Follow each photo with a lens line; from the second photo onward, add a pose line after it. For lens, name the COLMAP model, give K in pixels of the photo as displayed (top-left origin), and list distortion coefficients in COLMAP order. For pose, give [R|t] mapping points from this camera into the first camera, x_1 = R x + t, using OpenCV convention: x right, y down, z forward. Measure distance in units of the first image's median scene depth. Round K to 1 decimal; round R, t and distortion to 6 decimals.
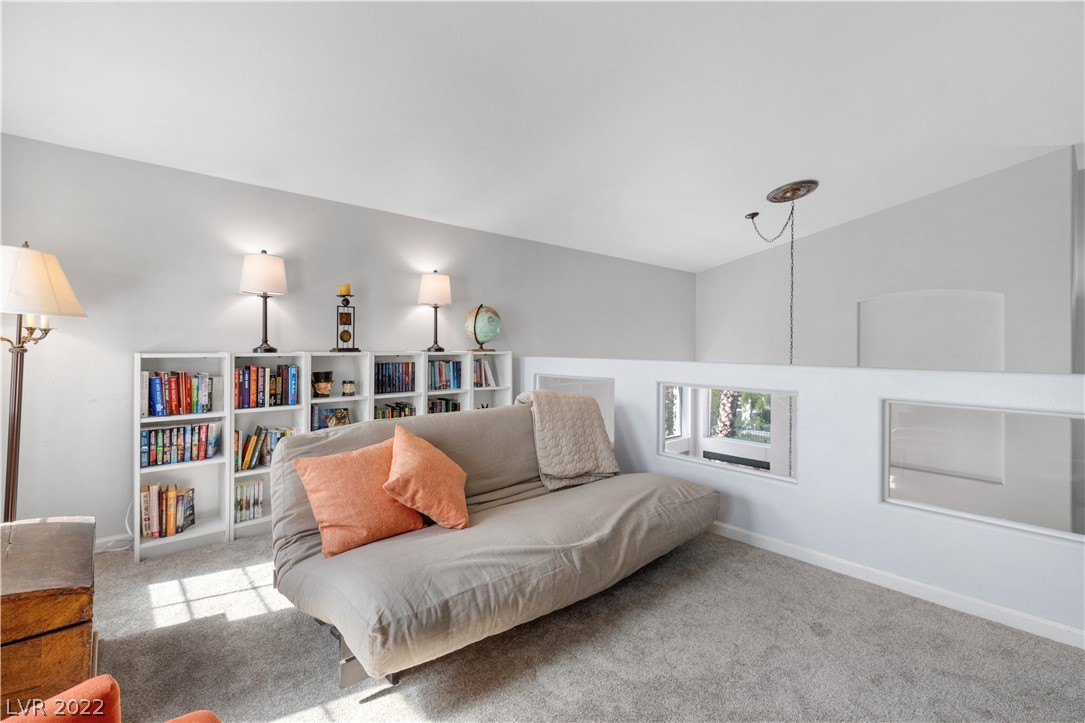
lens RADIAL K [[488.0, 0, 548.4], [0, 488.0, 343.3], [0, 0, 1]] dist [0.006954, 0.000156]
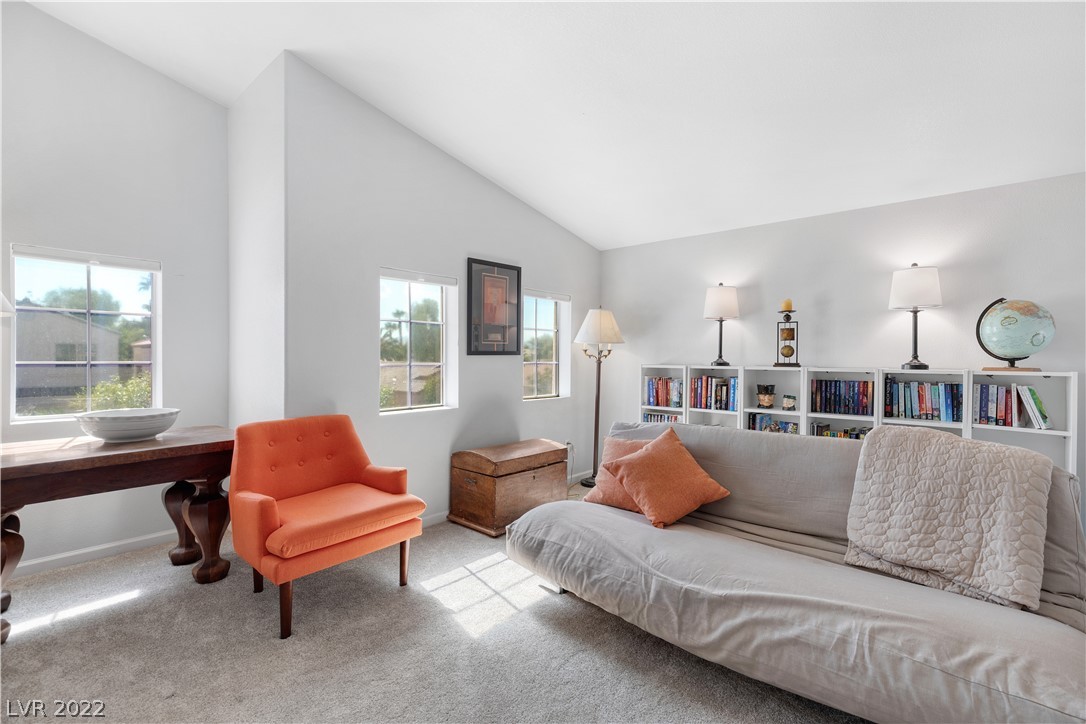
lens RADIAL K [[488.5, 0, 551.6], [0, 488.5, 359.8], [0, 0, 1]] dist [0.006954, 0.000156]
pose [[0.107959, -0.000231, -0.994155, 0.553980], [-0.002002, 0.999998, -0.000449, 0.004589], [0.994153, 0.002039, 0.107959, 0.406258]]
